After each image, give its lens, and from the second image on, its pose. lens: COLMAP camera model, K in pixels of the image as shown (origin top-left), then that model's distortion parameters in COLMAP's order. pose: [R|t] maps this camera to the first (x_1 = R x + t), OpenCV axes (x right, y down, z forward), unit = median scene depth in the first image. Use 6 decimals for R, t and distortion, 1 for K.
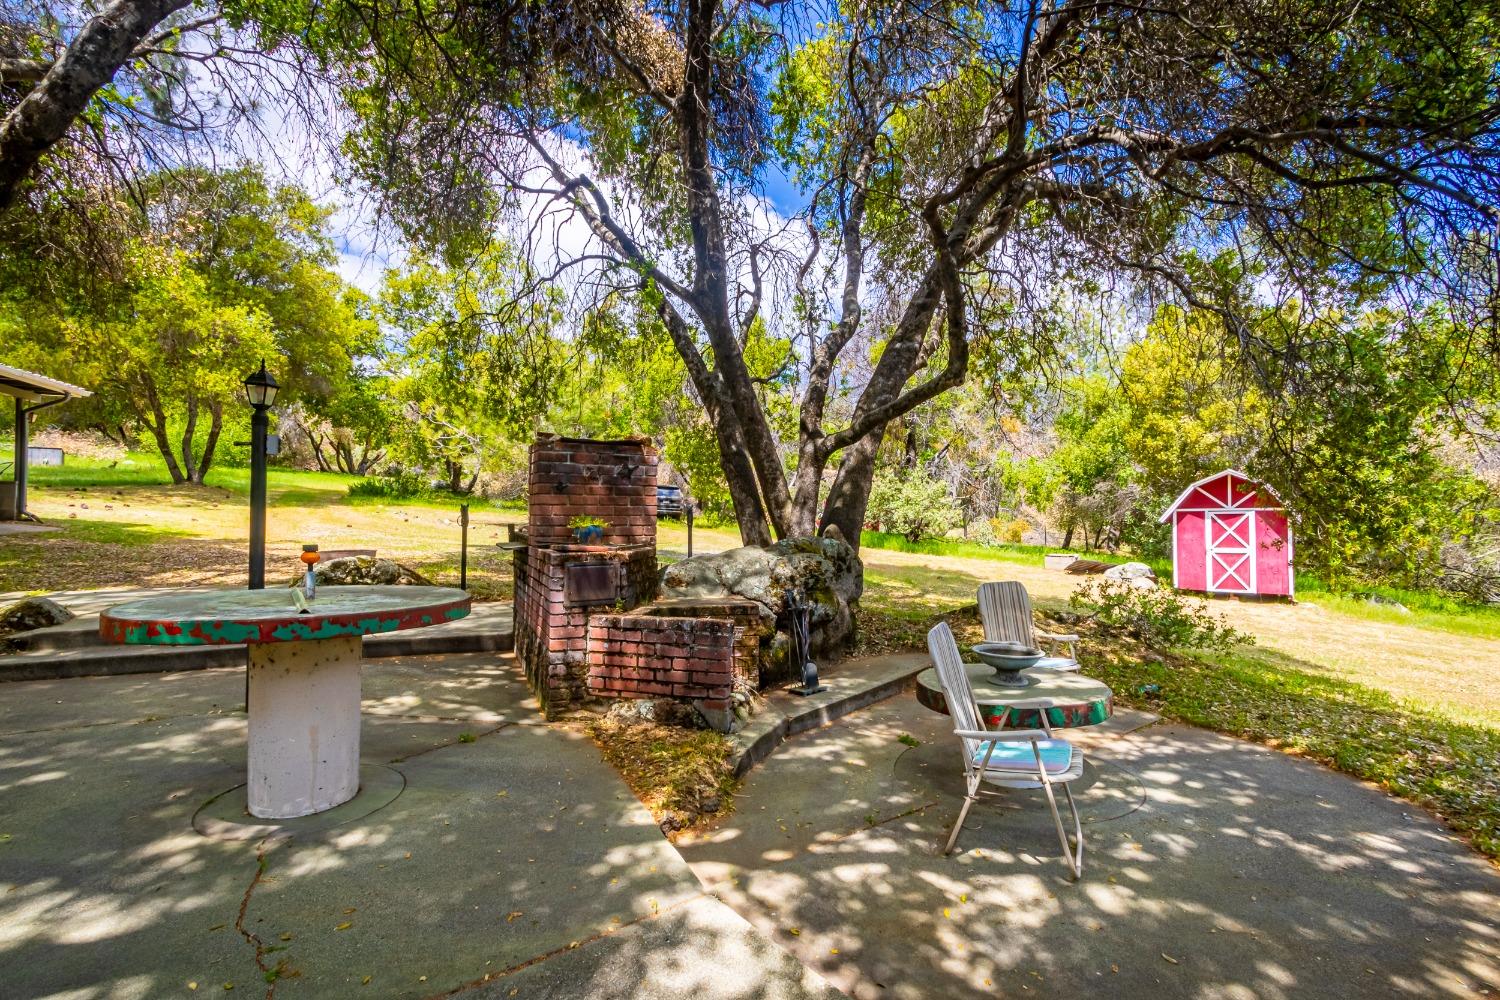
lens RADIAL K [[695.1, 0, 750.0], [0, 695.1, 500.0], [0, 0, 1]] dist [-0.000556, -0.000184]
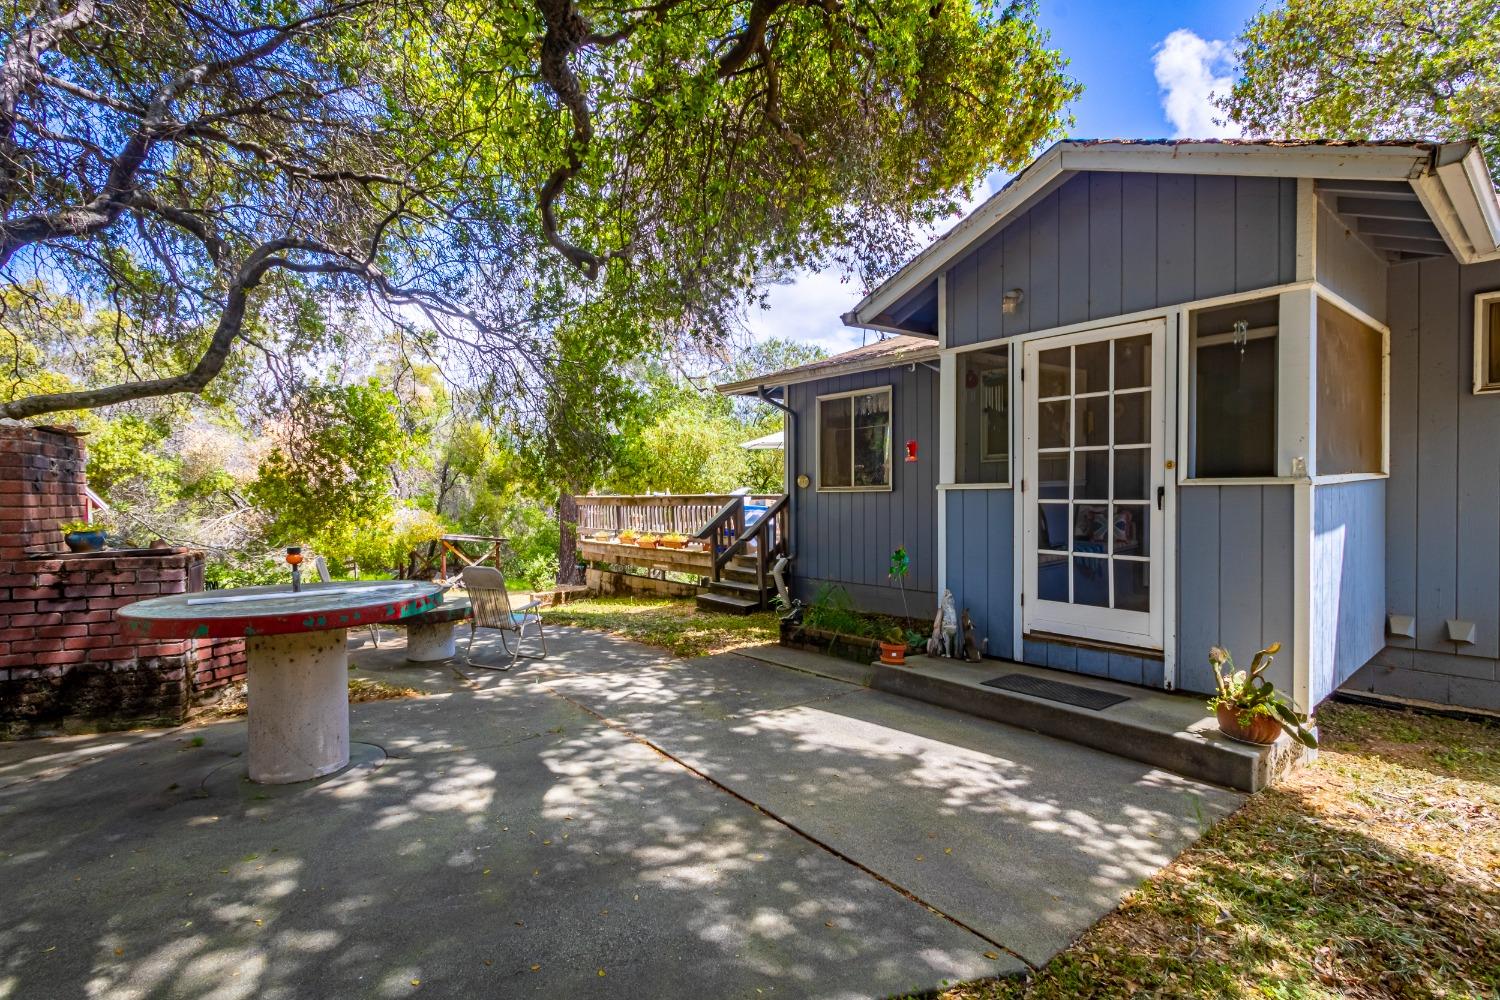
lens RADIAL K [[695.1, 0, 750.0], [0, 695.1, 500.0], [0, 0, 1]] dist [-0.000556, -0.000184]
pose [[-0.002662, -0.003694, 0.999990, -2.039113], [-0.010785, 0.999935, 0.003665, -0.020925], [-0.999938, -0.010775, -0.002701, 0.316677]]
